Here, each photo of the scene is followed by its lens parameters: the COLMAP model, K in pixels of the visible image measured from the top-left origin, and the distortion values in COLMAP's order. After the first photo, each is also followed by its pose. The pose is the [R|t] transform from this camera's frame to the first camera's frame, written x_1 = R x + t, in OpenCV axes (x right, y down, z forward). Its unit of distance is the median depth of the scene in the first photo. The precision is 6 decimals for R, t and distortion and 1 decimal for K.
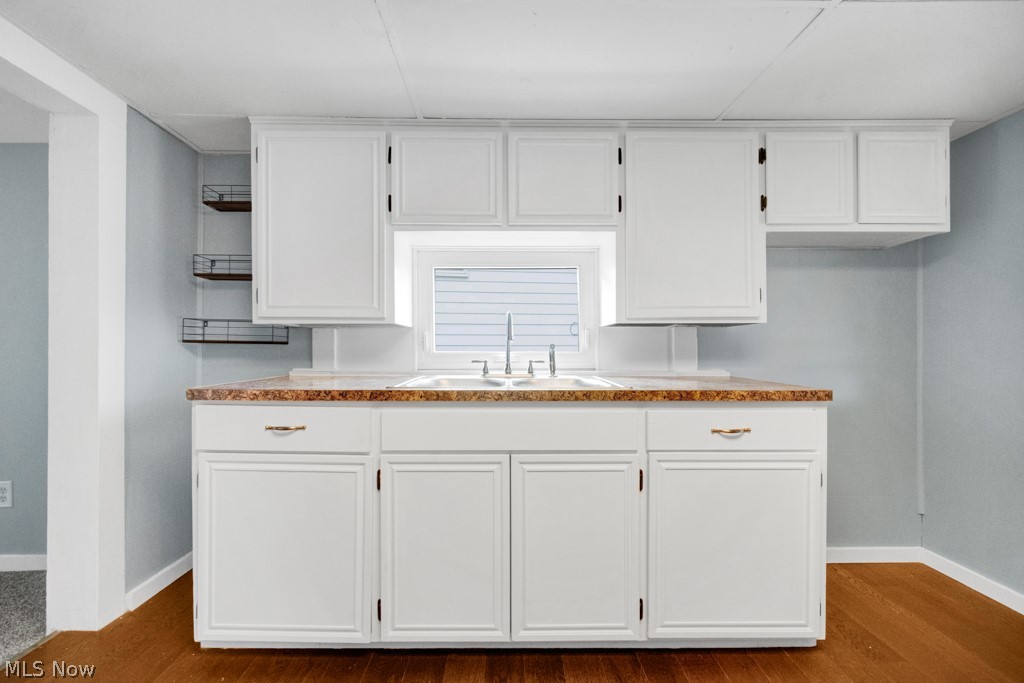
lens RADIAL K [[424.2, 0, 511.9], [0, 424.2, 349.1], [0, 0, 1]] dist [0.001475, 0.000128]
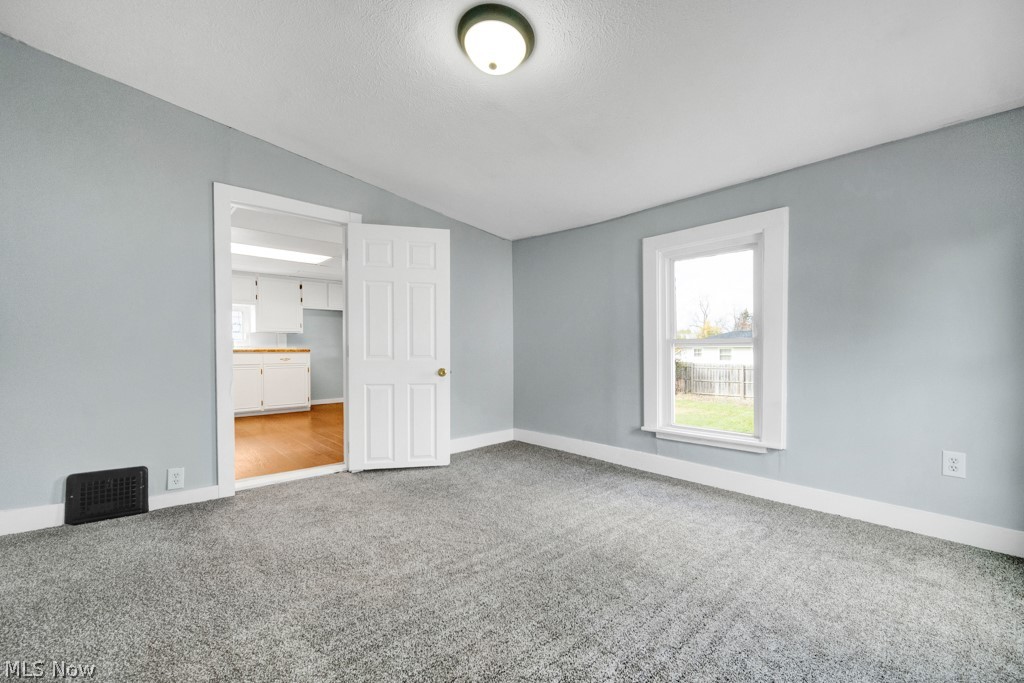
lens RADIAL K [[424.2, 0, 511.9], [0, 424.2, 349.1], [0, 0, 1]] dist [0.001475, 0.000128]
pose [[0.742165, -0.007203, 0.670178, -0.645888], [0.000748, 0.999951, 0.009919, 0.050952], [-0.670217, -0.006860, 0.742134, -3.658253]]
